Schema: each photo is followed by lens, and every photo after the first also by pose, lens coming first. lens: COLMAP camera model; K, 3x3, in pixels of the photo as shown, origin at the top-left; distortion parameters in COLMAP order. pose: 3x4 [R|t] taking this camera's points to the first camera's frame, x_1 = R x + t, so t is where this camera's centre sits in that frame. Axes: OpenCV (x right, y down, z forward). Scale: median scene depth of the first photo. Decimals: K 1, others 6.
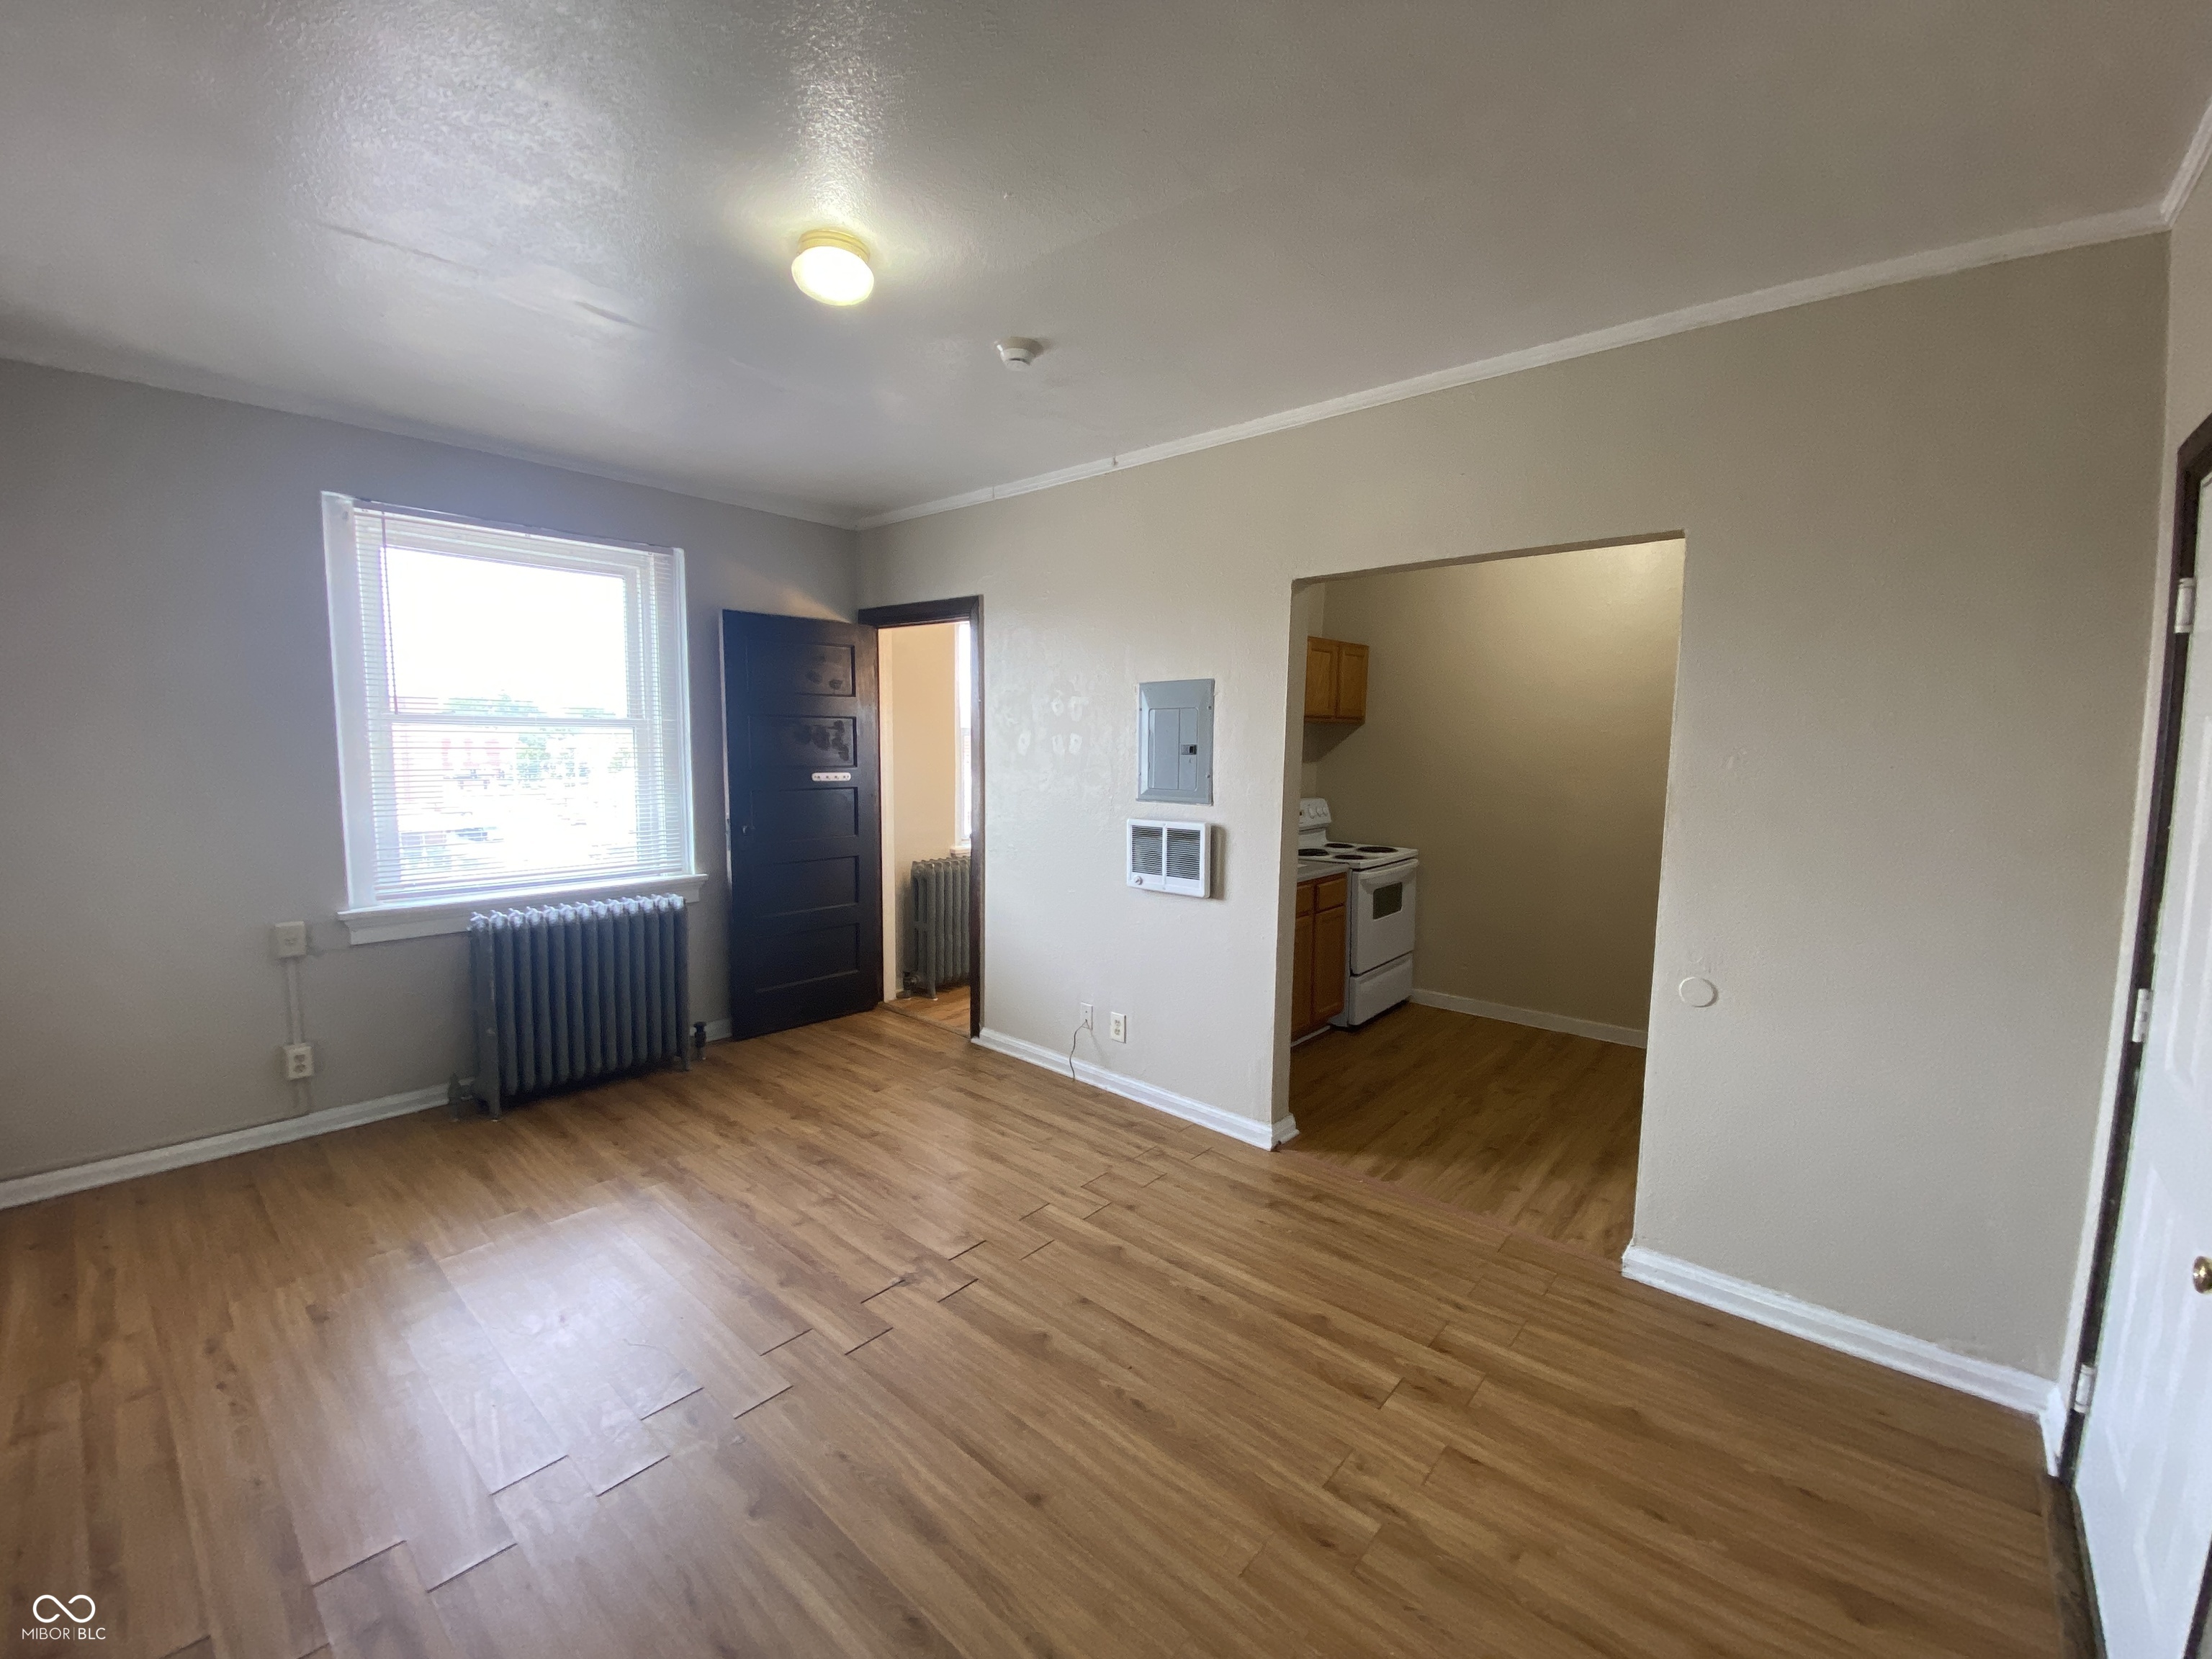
lens RADIAL K [[911.3, 0, 1107.3], [0, 911.3, 818.7], [0, 0, 1]] dist [-0.007504, -0.010686]
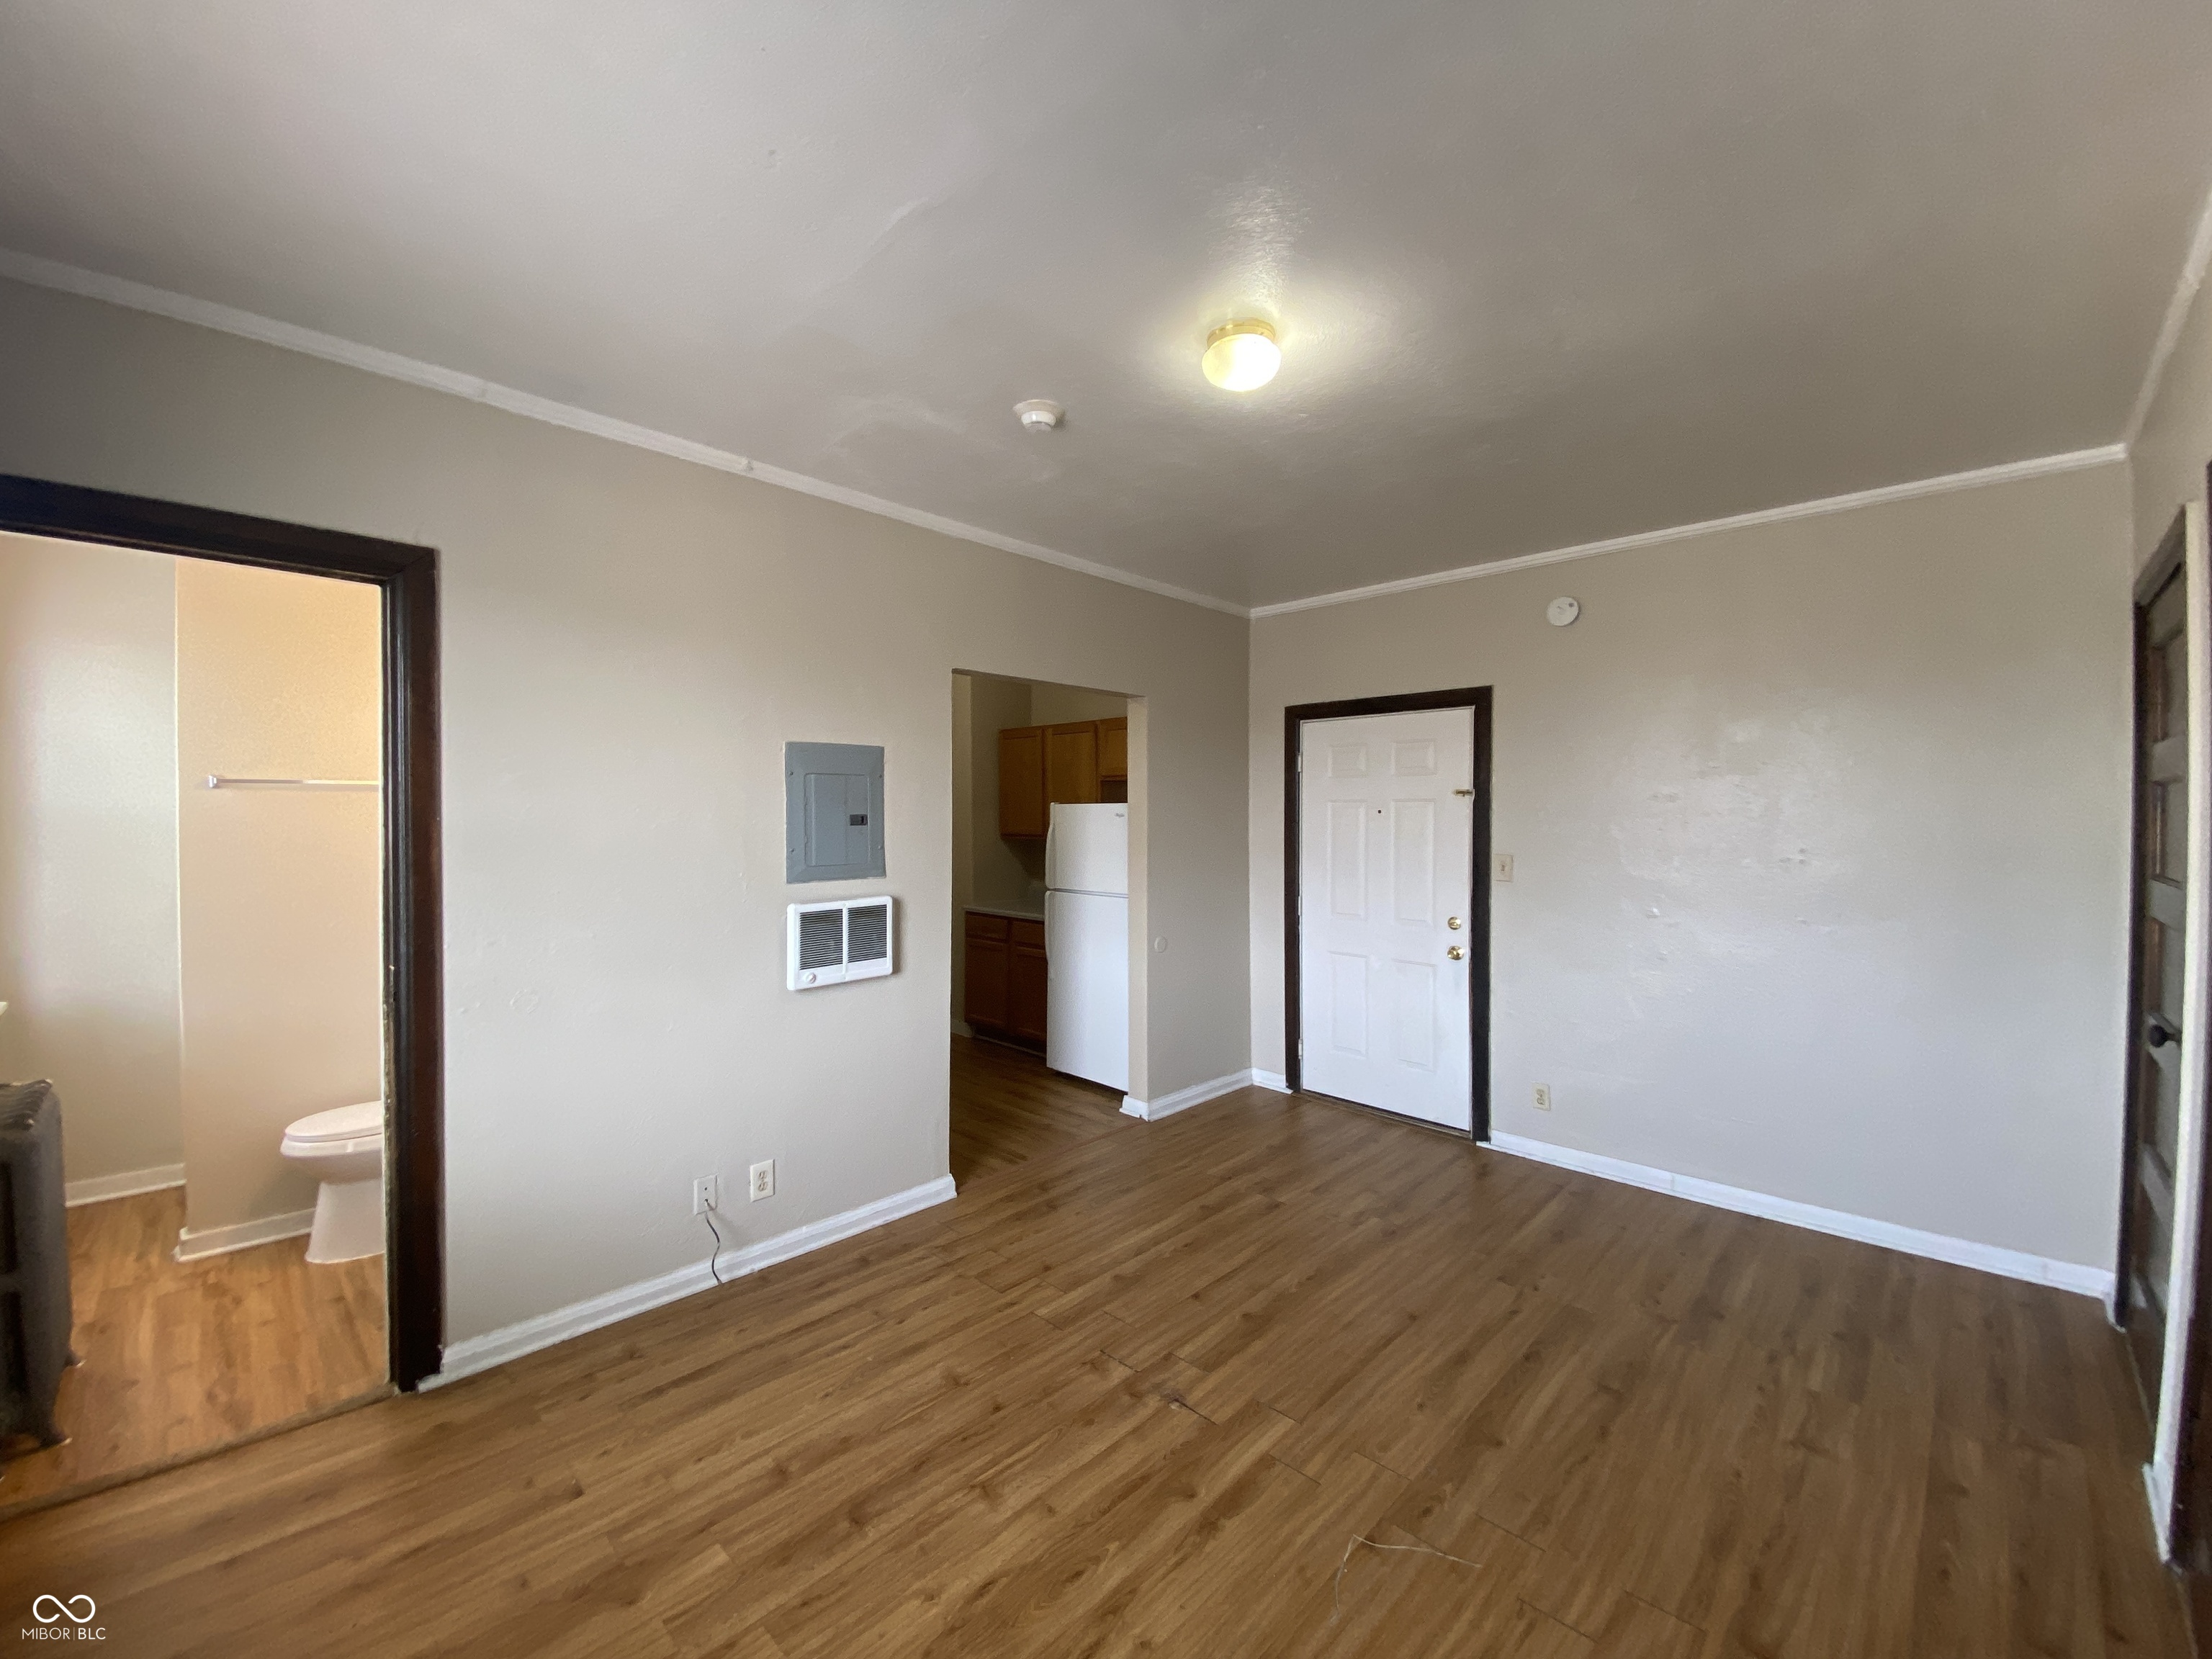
lens RADIAL K [[911.3, 0, 1112.6], [0, 911.3, 821.5], [0, 0, 1]] dist [-0.007504, -0.010686]
pose [[0.049083, -0.035162, 0.998176, -0.853000], [0.097978, 0.994730, 0.030223, -0.080883], [-0.993977, 0.096316, 0.052269, 0.729976]]
